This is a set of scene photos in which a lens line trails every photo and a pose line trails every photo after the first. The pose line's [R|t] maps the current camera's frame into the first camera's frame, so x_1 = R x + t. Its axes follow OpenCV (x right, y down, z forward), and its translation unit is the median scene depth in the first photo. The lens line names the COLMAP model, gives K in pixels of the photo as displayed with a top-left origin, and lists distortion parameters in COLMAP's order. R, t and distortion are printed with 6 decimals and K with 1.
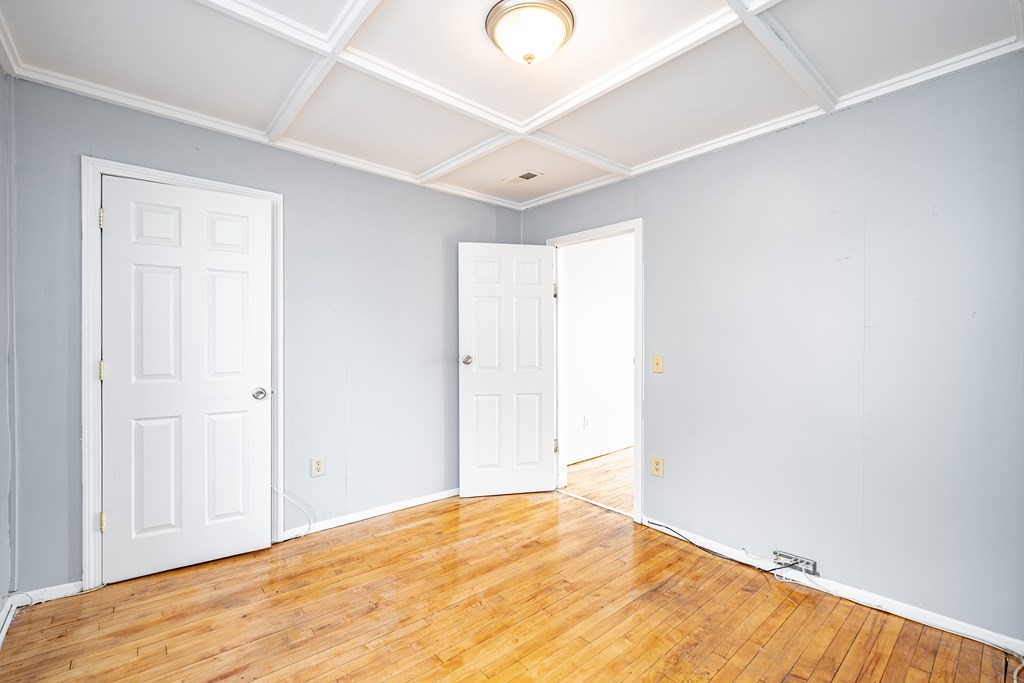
lens RADIAL K [[422.9, 0, 517.3], [0, 422.9, 340.5], [0, 0, 1]] dist [-0.000940, -0.000413]
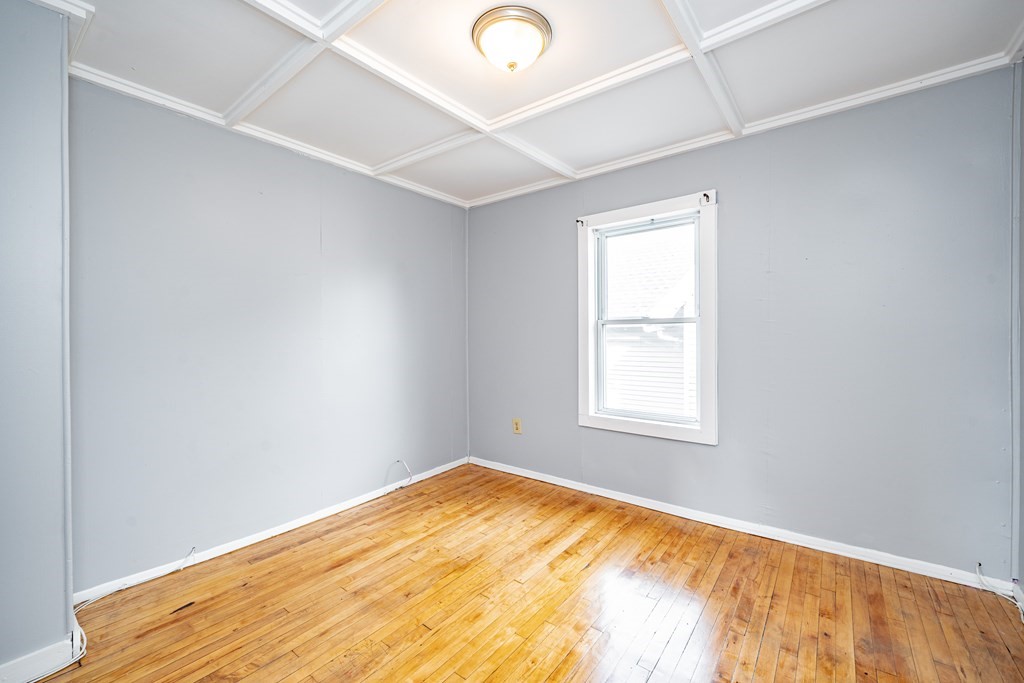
lens RADIAL K [[422.9, 0, 517.3], [0, 422.9, 340.5], [0, 0, 1]] dist [-0.000940, -0.000413]
pose [[-0.980919, 0.002840, -0.194397, 0.217022], [0.000343, 0.999917, 0.012879, -0.006198], [0.194417, 0.012566, -0.980838, 1.936035]]
